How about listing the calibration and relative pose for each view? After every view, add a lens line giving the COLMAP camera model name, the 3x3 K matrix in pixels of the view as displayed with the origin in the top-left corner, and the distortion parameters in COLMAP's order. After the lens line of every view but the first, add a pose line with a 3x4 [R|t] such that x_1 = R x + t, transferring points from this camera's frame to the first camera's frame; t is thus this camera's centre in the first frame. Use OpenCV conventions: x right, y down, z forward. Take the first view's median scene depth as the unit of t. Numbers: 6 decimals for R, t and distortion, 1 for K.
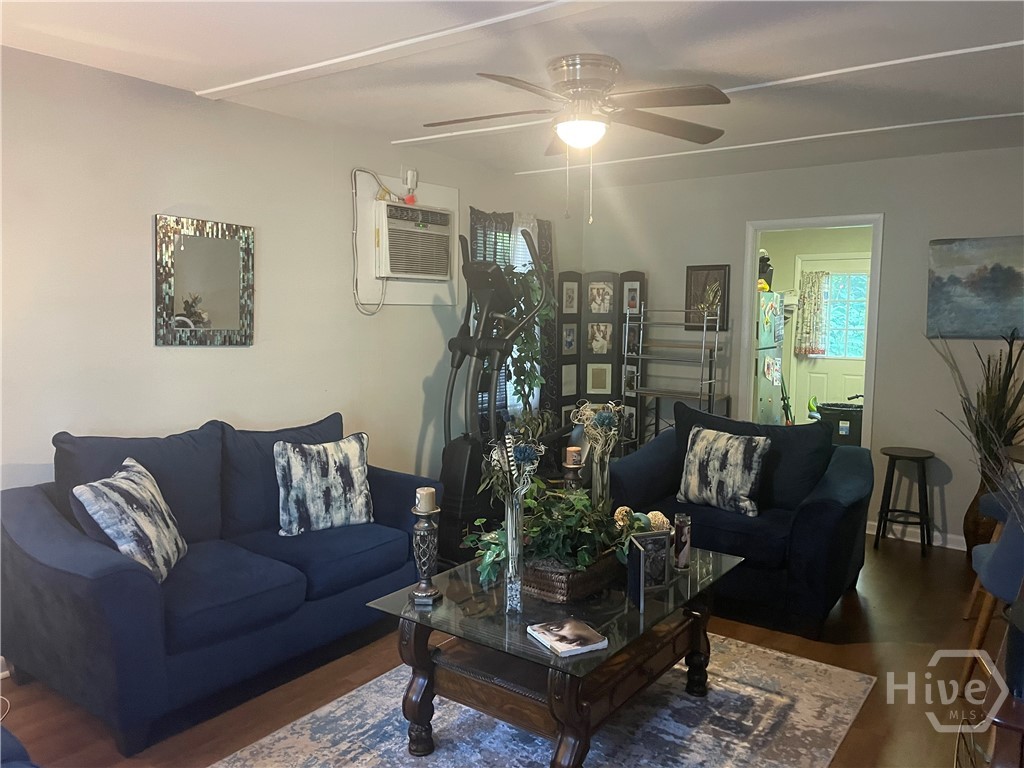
lens RADIAL K [[776.3, 0, 515.3], [0, 776.3, 383.5], [0, 0, 1]] dist [0.102594, -0.132665]
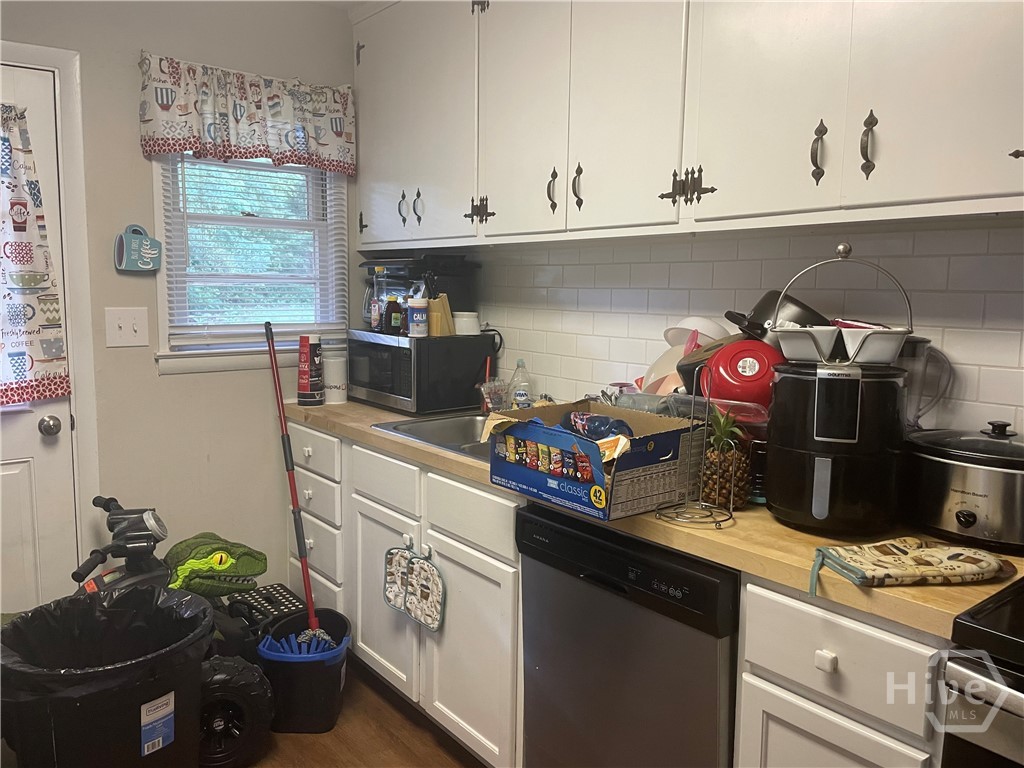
lens RADIAL K [[784.3, 0, 481.7], [0, 784.3, 374.0], [0, 0, 1]] dist [0.097665, -0.124084]
pose [[0.265099, -0.116615, 0.957143, 0.194209], [0.078085, 0.991996, 0.099235, -0.059346], [-0.961054, 0.048431, 0.272082, 0.730925]]
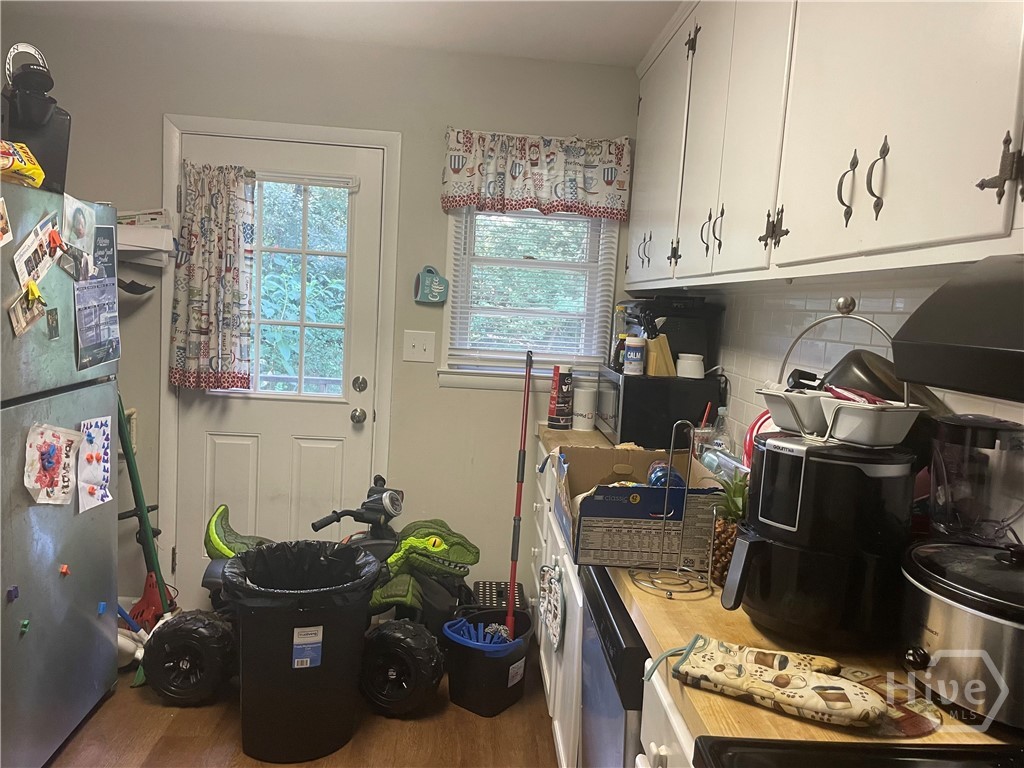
lens RADIAL K [[776.3, 0, 515.3], [0, 776.3, 383.5], [0, 0, 1]] dist [0.102594, -0.132665]
pose [[0.771984, -0.028673, 0.634995, 0.250284], [0.004921, 0.999222, 0.039138, -0.053870], [-0.635623, -0.027089, 0.771524, 0.620944]]
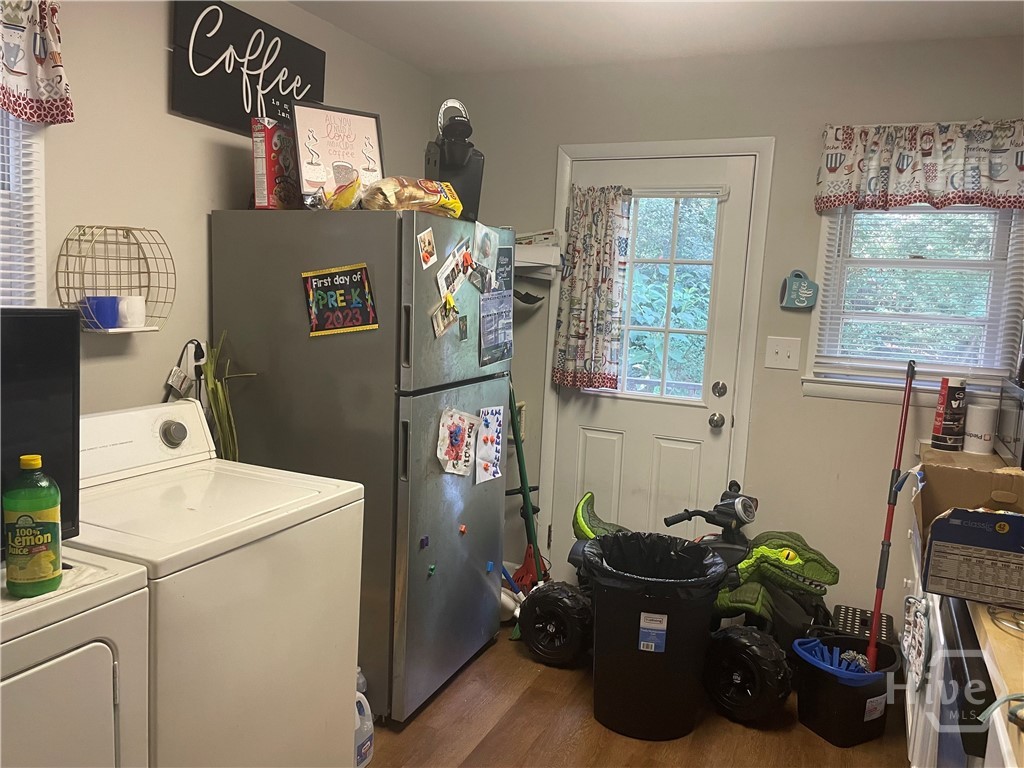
lens RADIAL K [[776.3, 0, 515.3], [0, 776.3, 383.5], [0, 0, 1]] dist [0.102594, -0.132665]
pose [[0.978453, 0.014446, 0.205965, 0.254780], [-0.021791, 0.999203, 0.033439, -0.052585], [-0.205318, -0.037206, 0.977988, 0.605053]]
